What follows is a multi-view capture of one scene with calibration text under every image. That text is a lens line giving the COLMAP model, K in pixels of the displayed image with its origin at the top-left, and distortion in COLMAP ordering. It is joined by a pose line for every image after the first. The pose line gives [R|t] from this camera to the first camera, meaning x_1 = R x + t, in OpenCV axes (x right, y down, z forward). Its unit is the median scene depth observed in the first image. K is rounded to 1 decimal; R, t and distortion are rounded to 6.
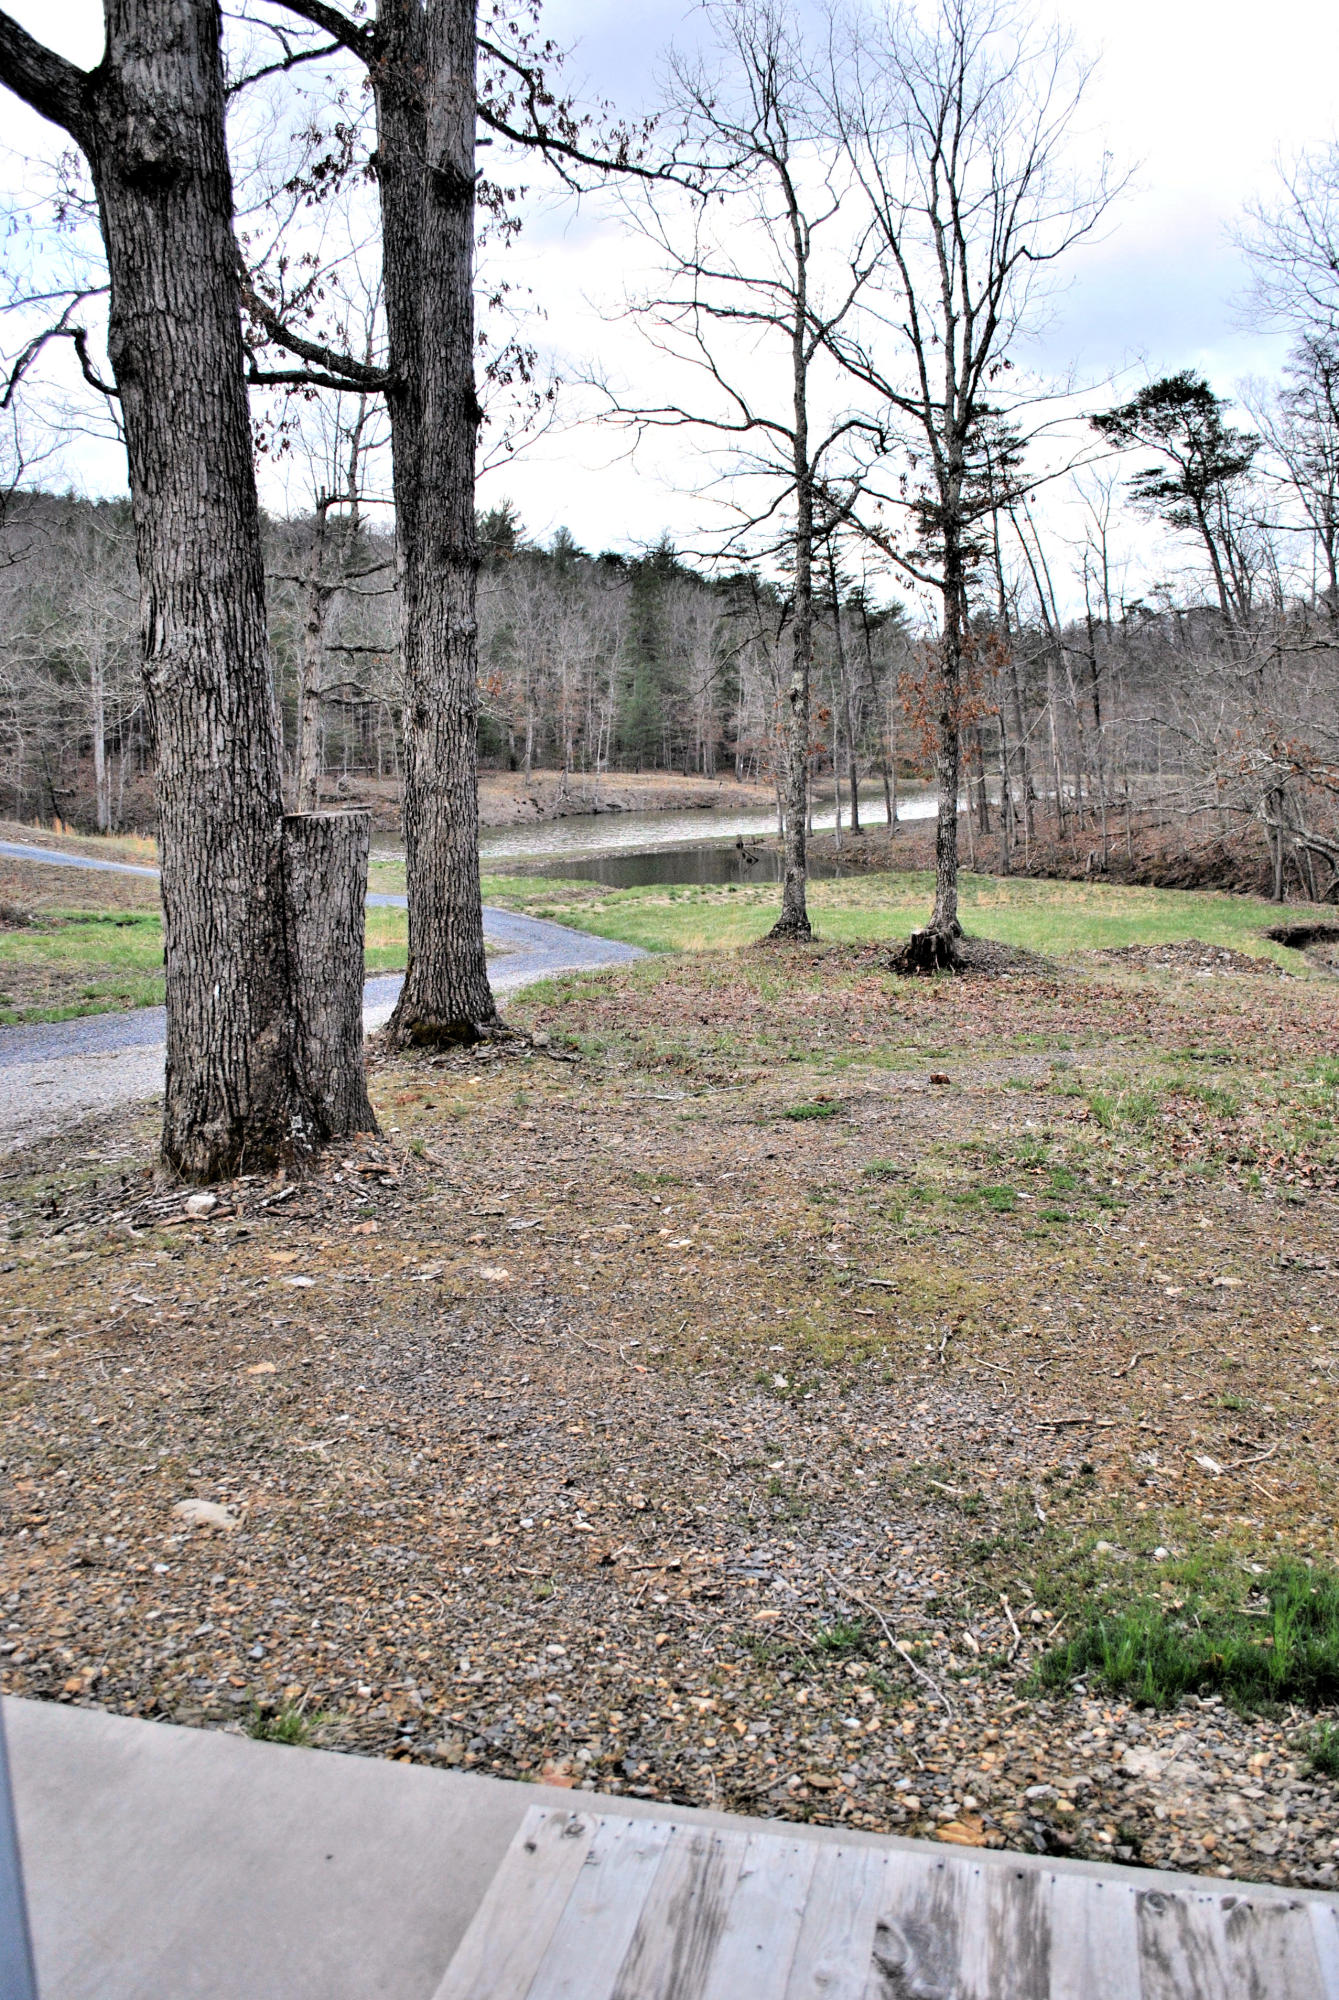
lens RADIAL K [[1583.0, 0, 669.5], [0, 1583.0, 1000.0], [0, 0, 1]] dist [-0.072353, 0.005779]
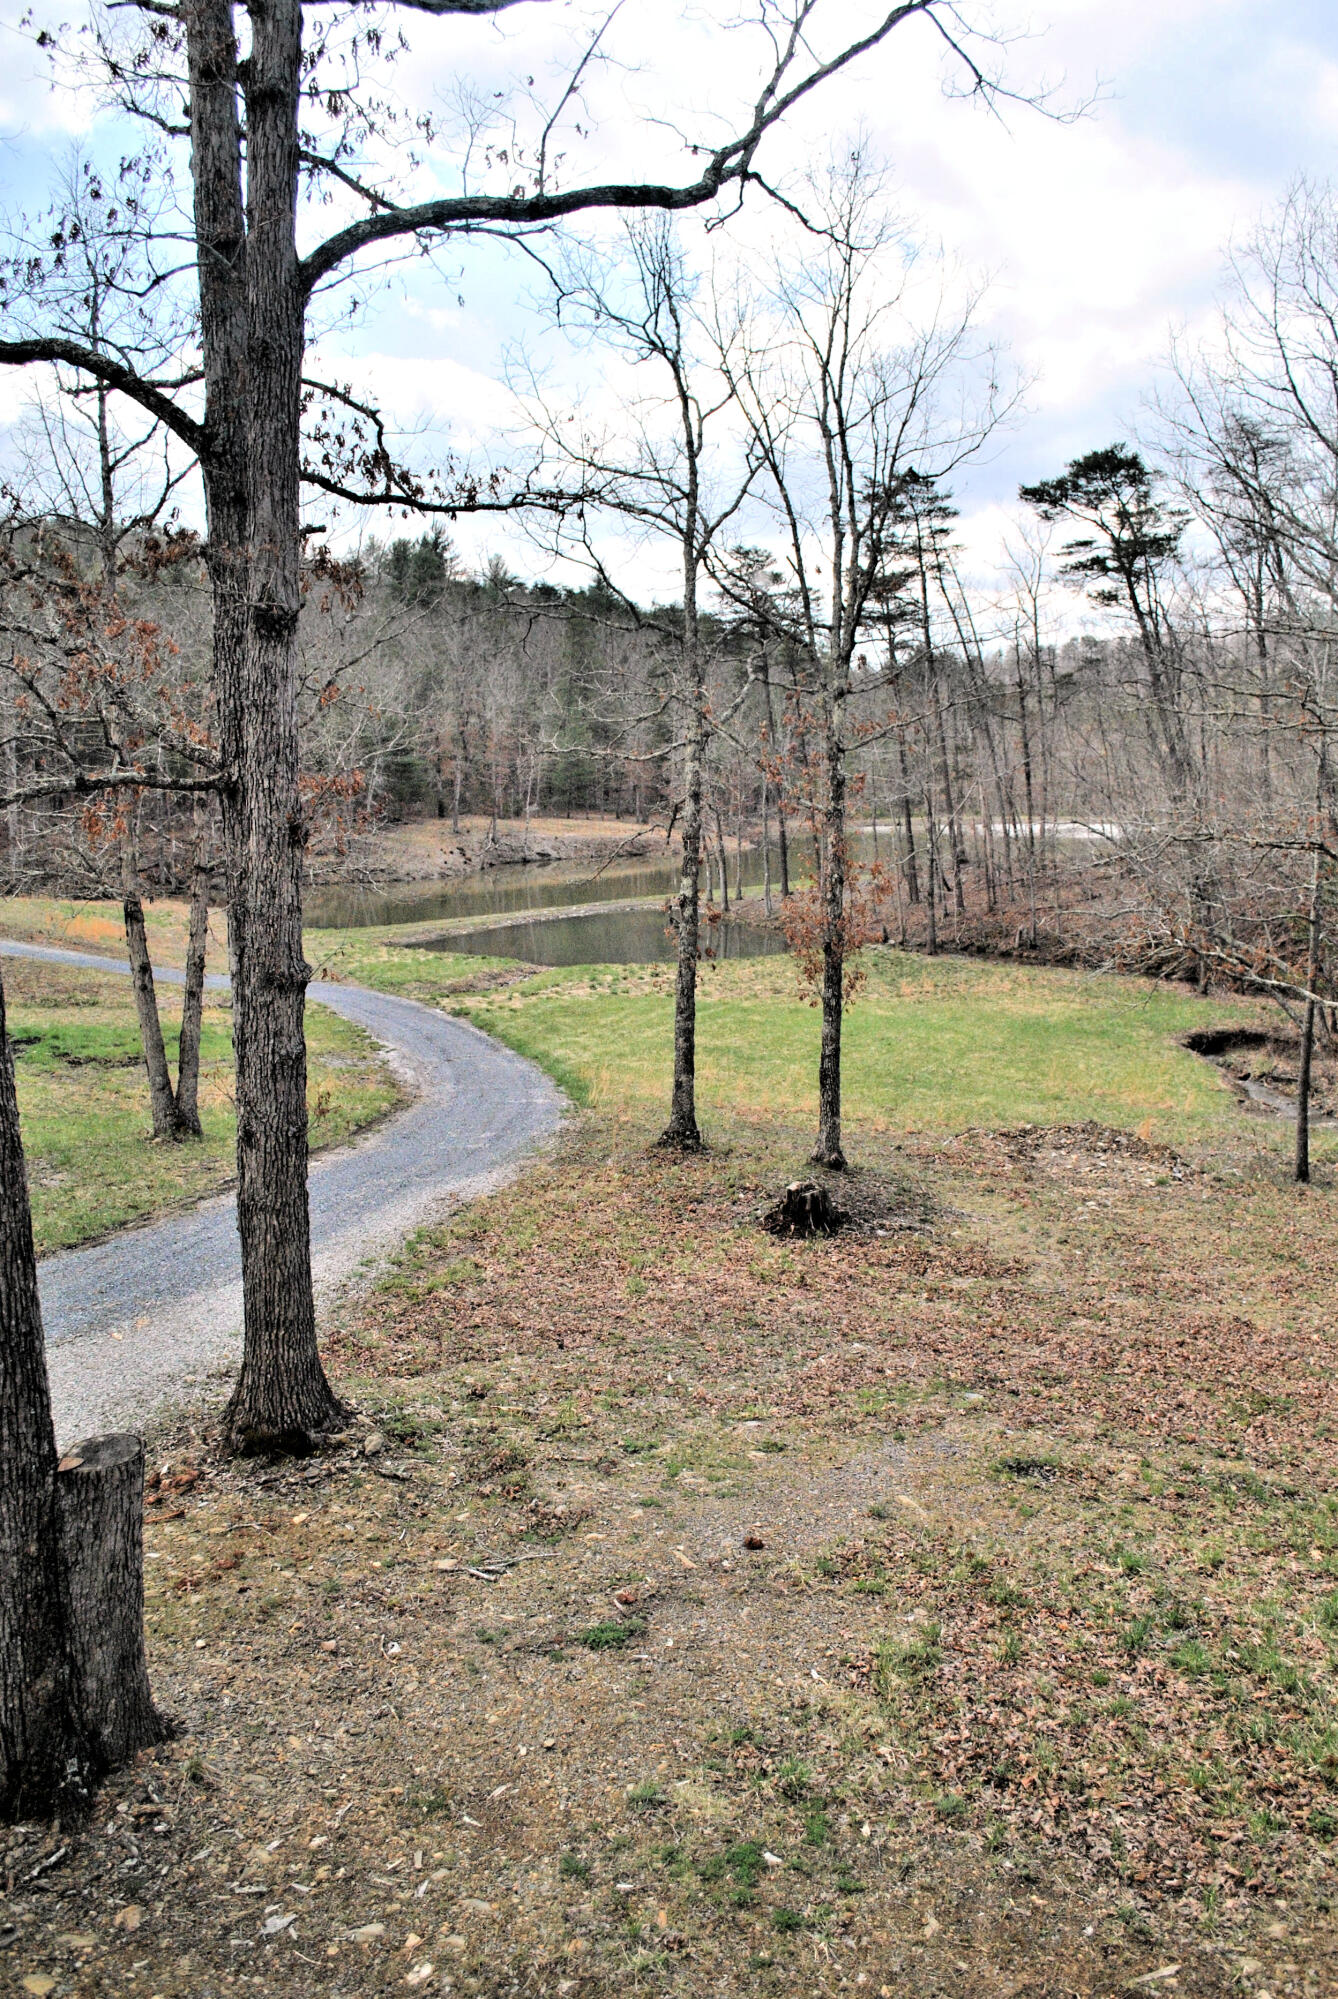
lens RADIAL K [[1616.0, 0, 669.0], [0, 1616.0, 999.5], [0, 0, 1]] dist [-0.073984, 0.009028]
pose [[0.999350, 0.002305, 0.035989, 0.034015], [-0.002011, 0.999964, -0.008206, -0.123999], [-0.036006, 0.008128, 0.999319, -0.012072]]
